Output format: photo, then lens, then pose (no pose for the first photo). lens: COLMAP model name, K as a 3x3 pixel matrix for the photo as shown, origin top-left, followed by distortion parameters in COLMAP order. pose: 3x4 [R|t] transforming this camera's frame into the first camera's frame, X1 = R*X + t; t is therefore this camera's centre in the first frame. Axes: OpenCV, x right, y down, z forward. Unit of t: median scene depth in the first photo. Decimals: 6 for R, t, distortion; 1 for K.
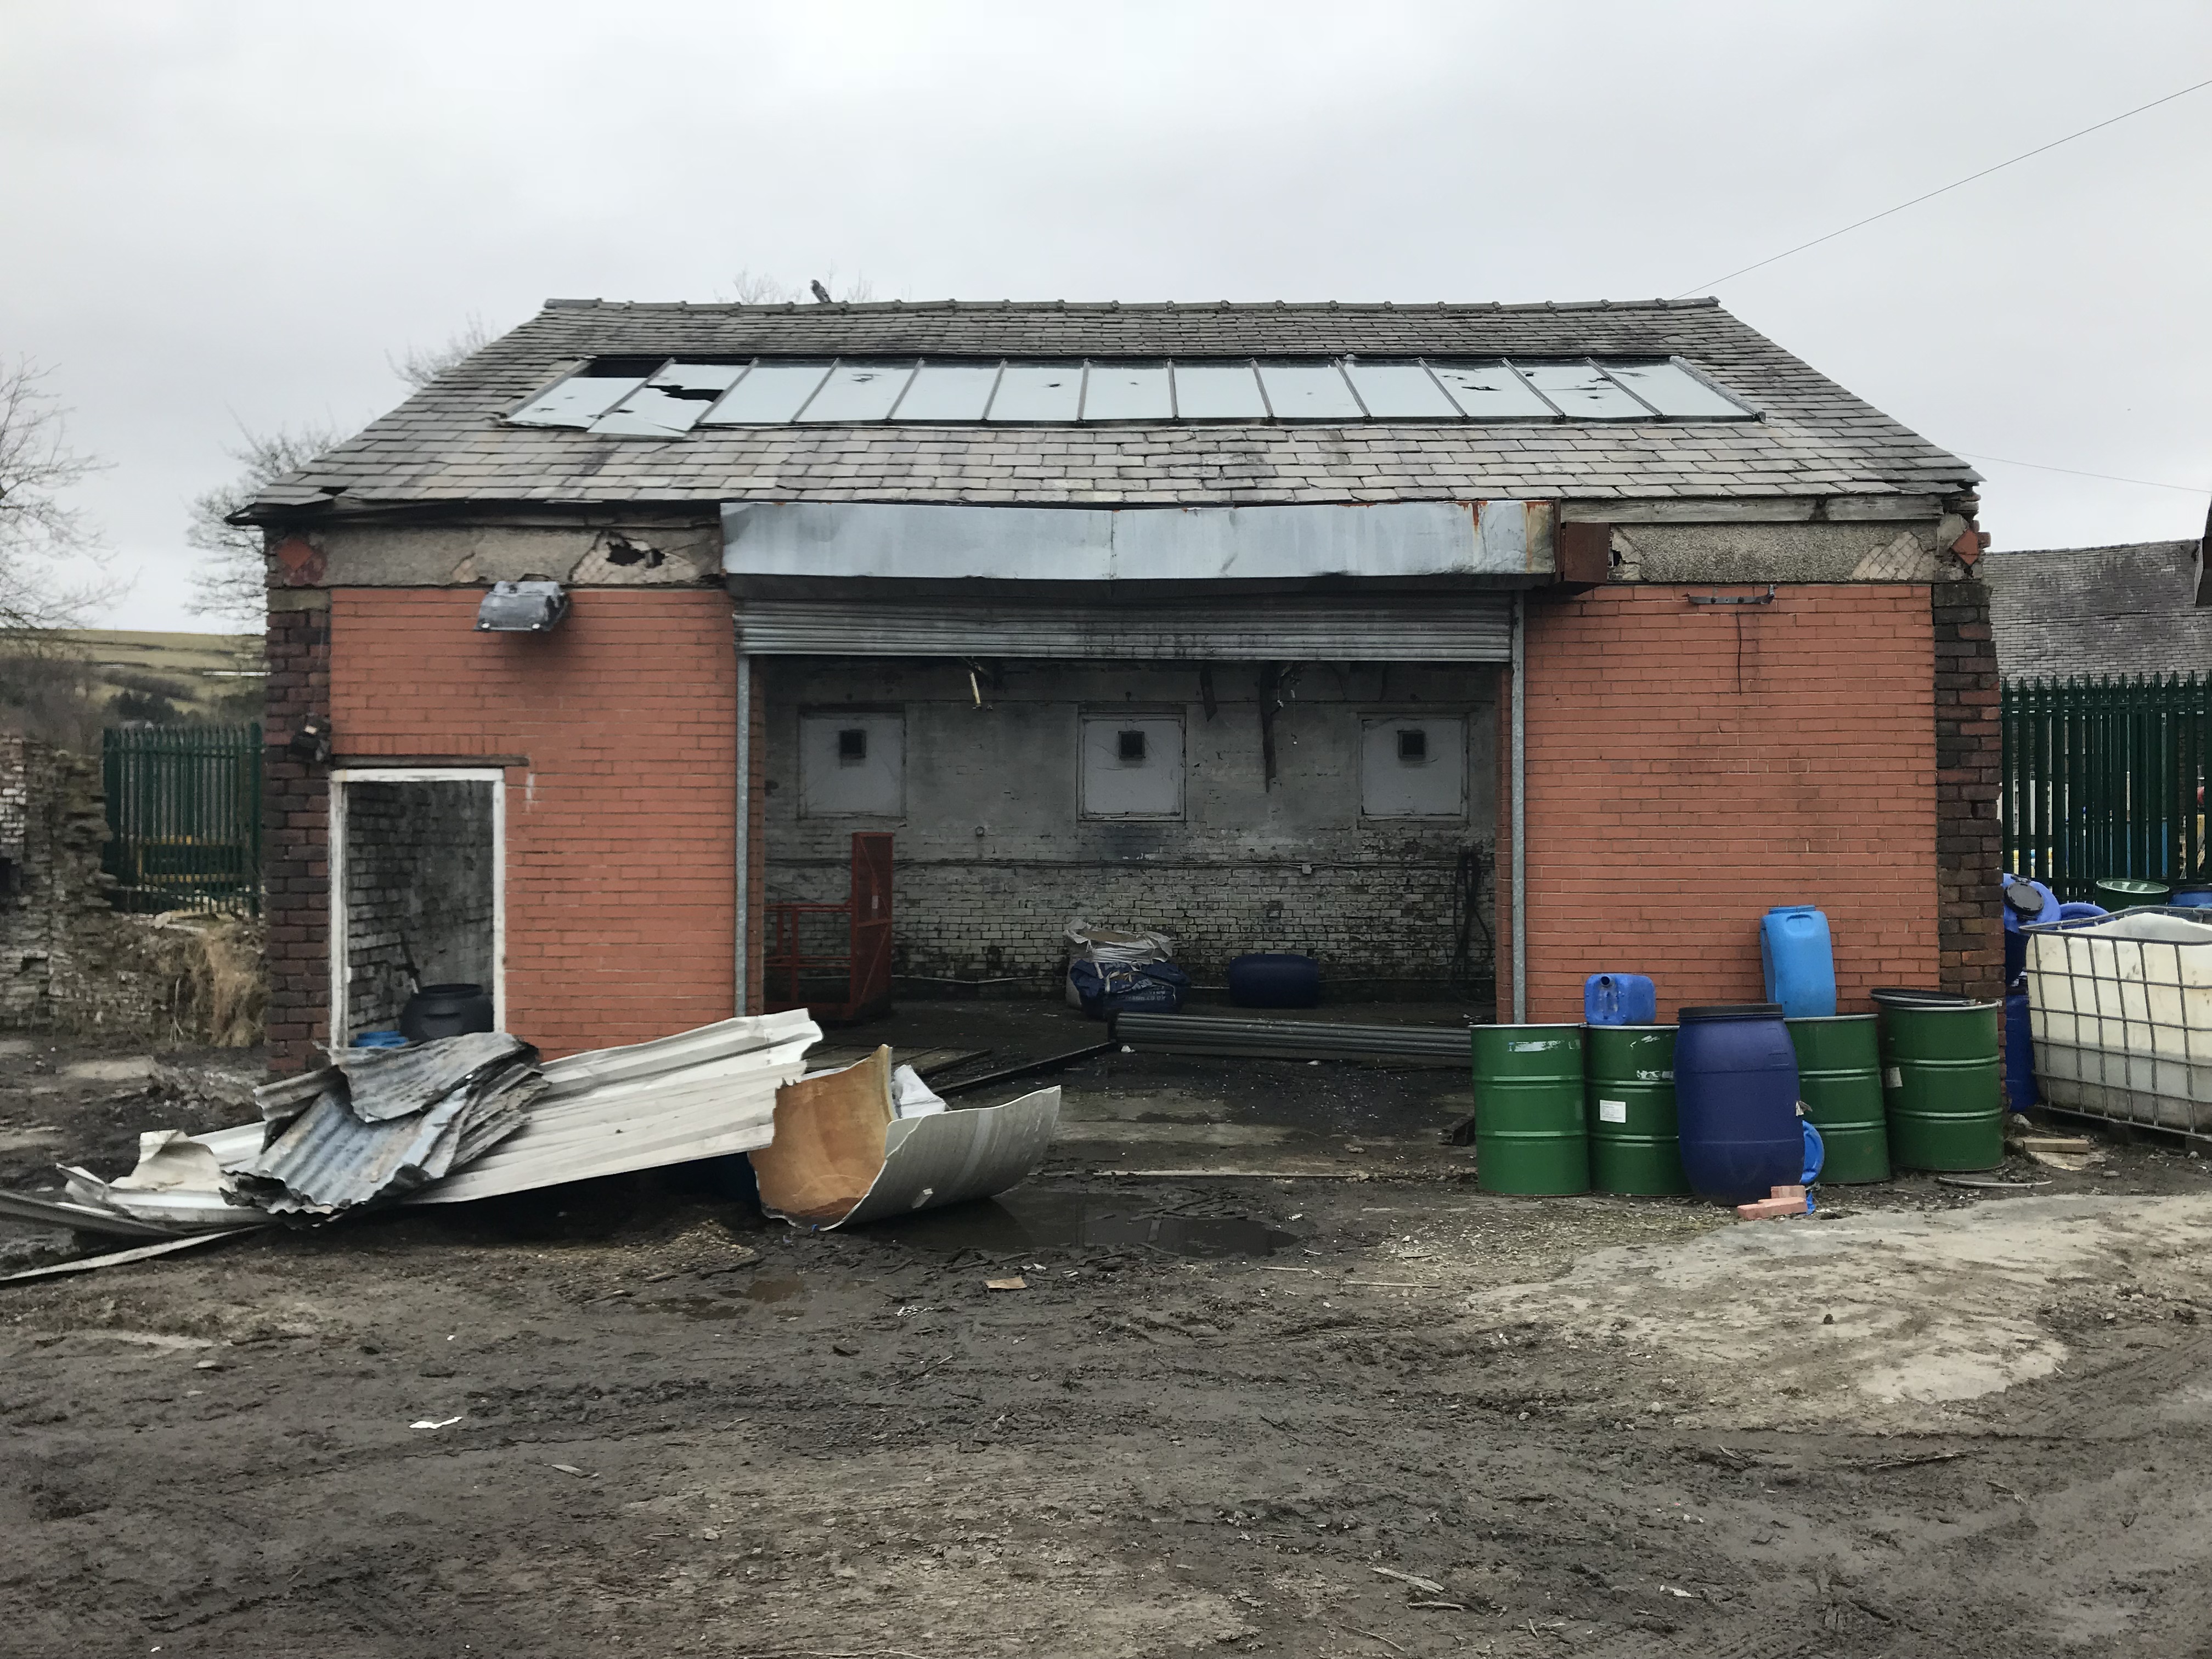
lens RADIAL K [[1884.5, 0, 1006.6], [0, 1884.5, 828.4], [0, 0, 1]] dist [0.029935, -0.002039]
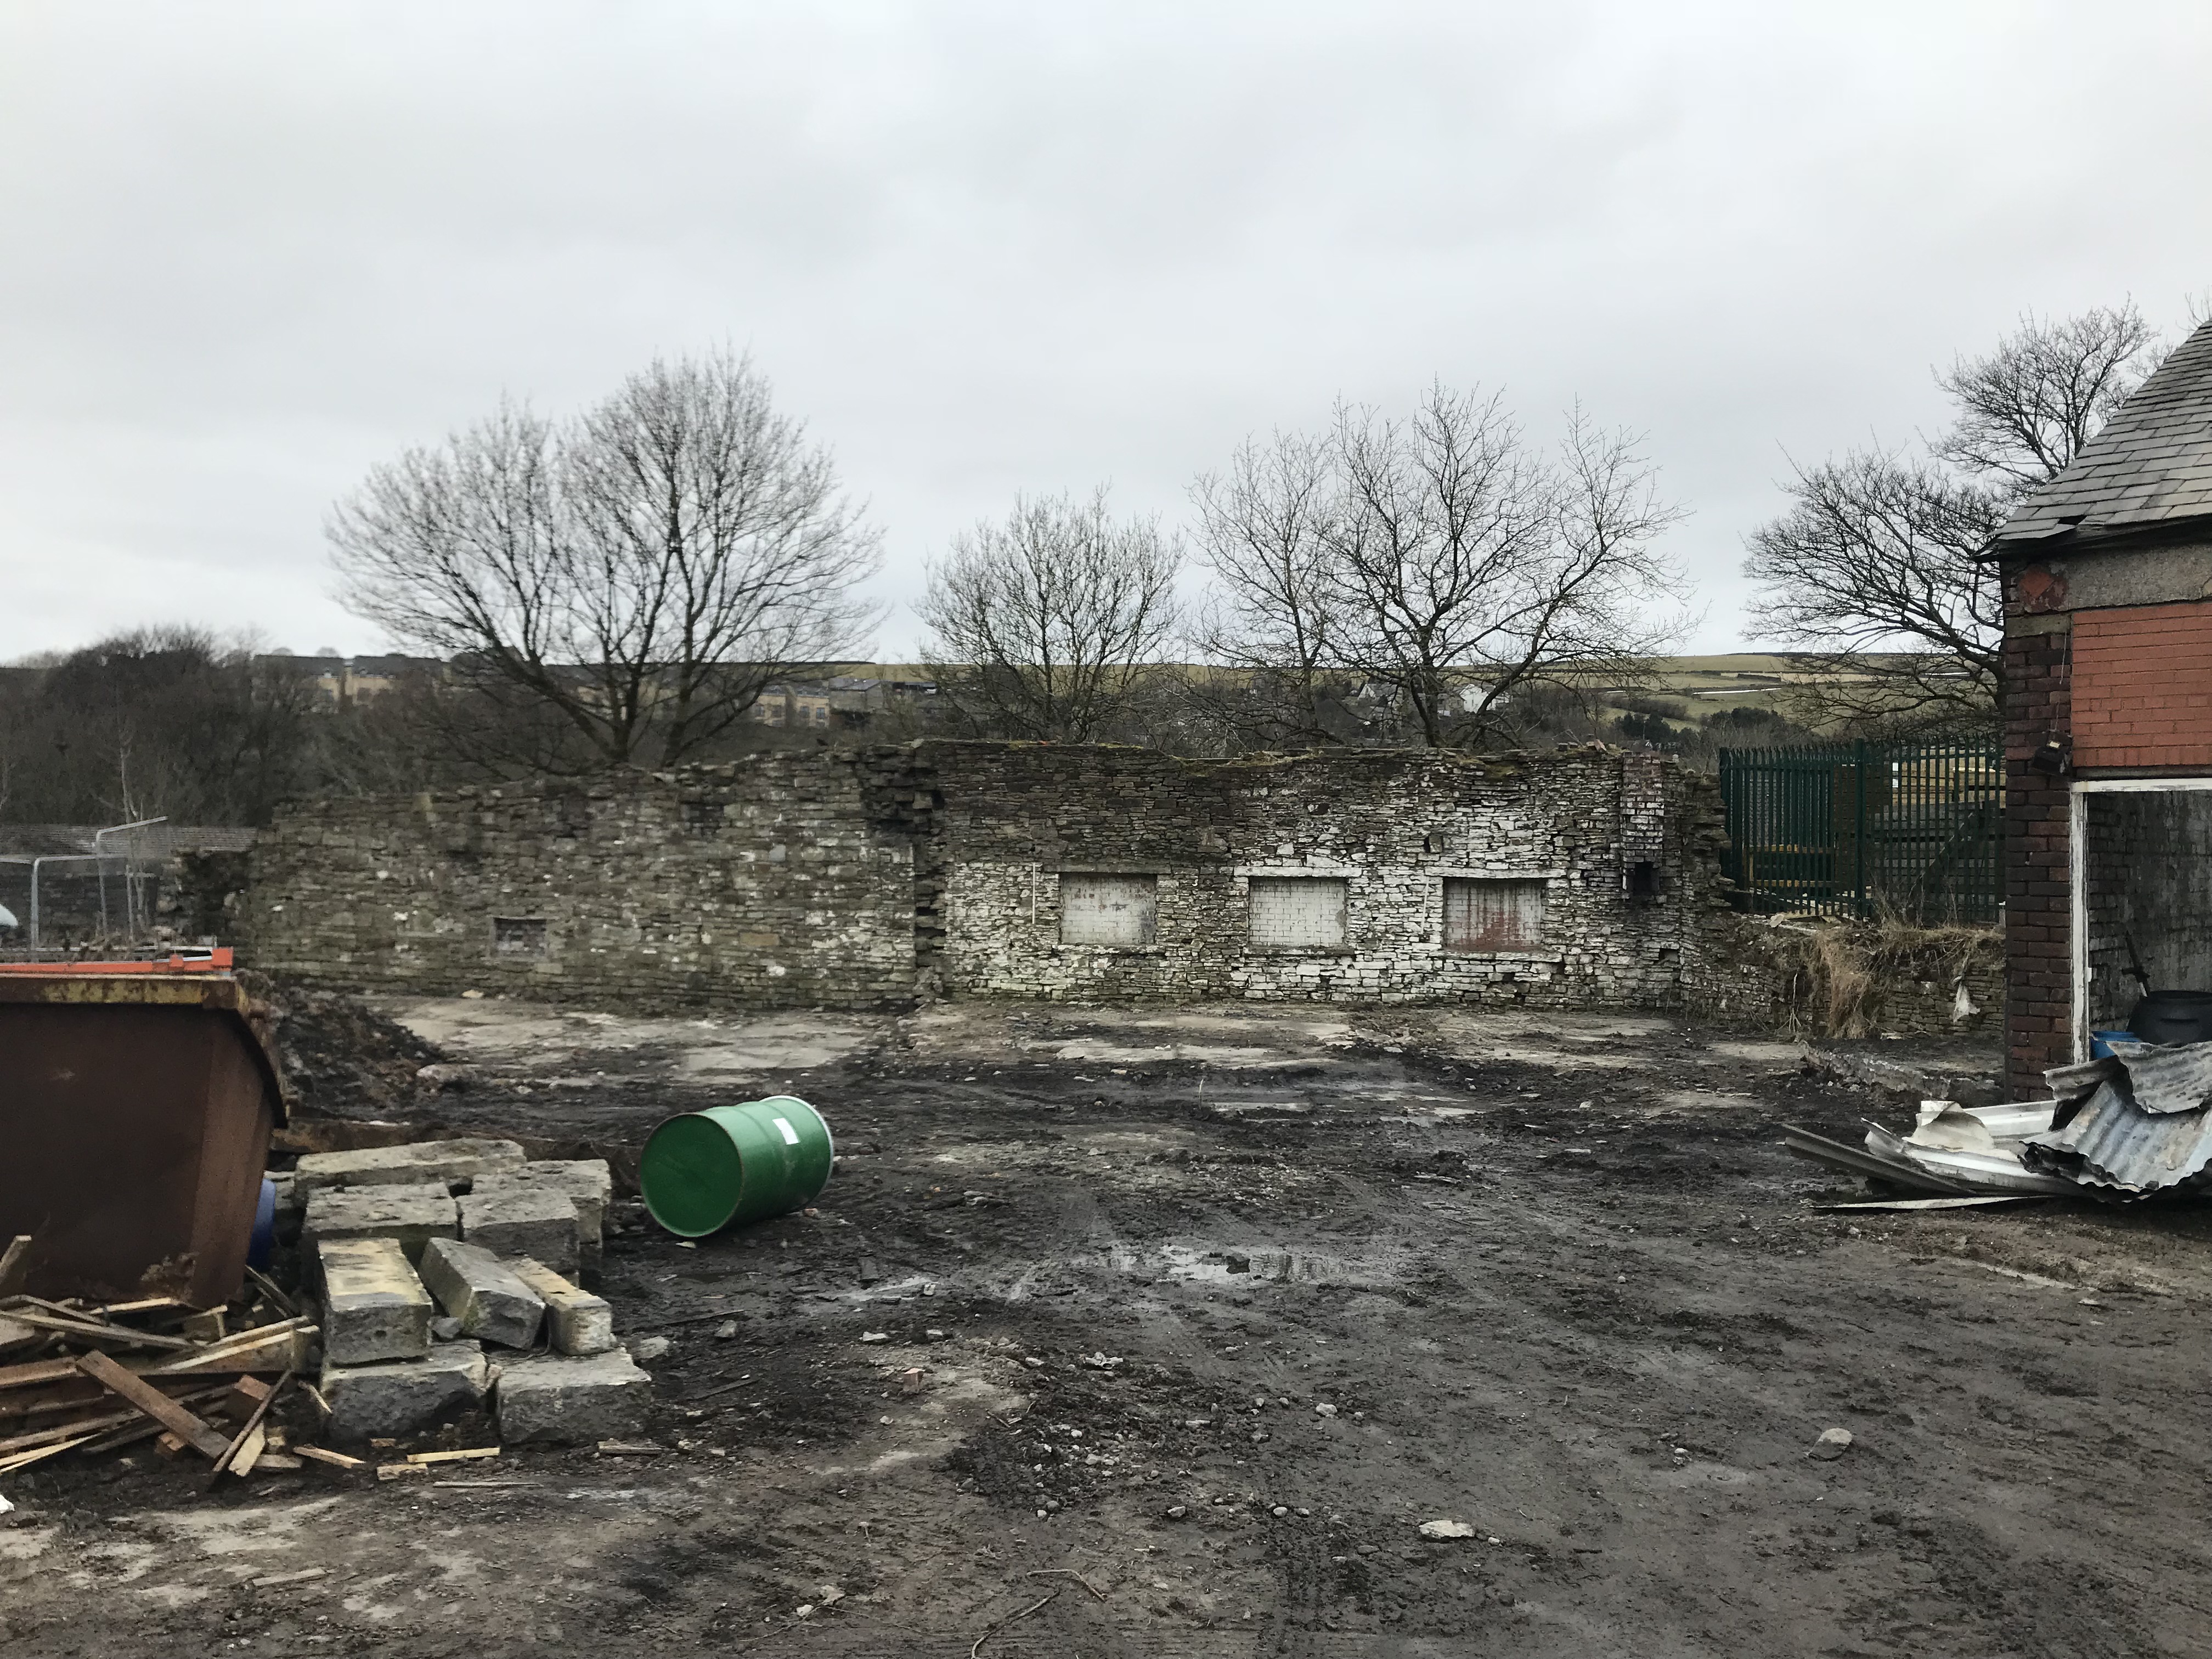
lens RADIAL K [[1790.8, 0, 1111.0], [0, 1790.8, 812.9], [0, 0, 1]] dist [0.024868, -0.003809]
pose [[0.734361, -0.005573, -0.678736, -0.064450], [-0.004082, 0.999912, -0.012627, 0.001858], [0.678746, 0.012043, 0.734274, -0.115787]]
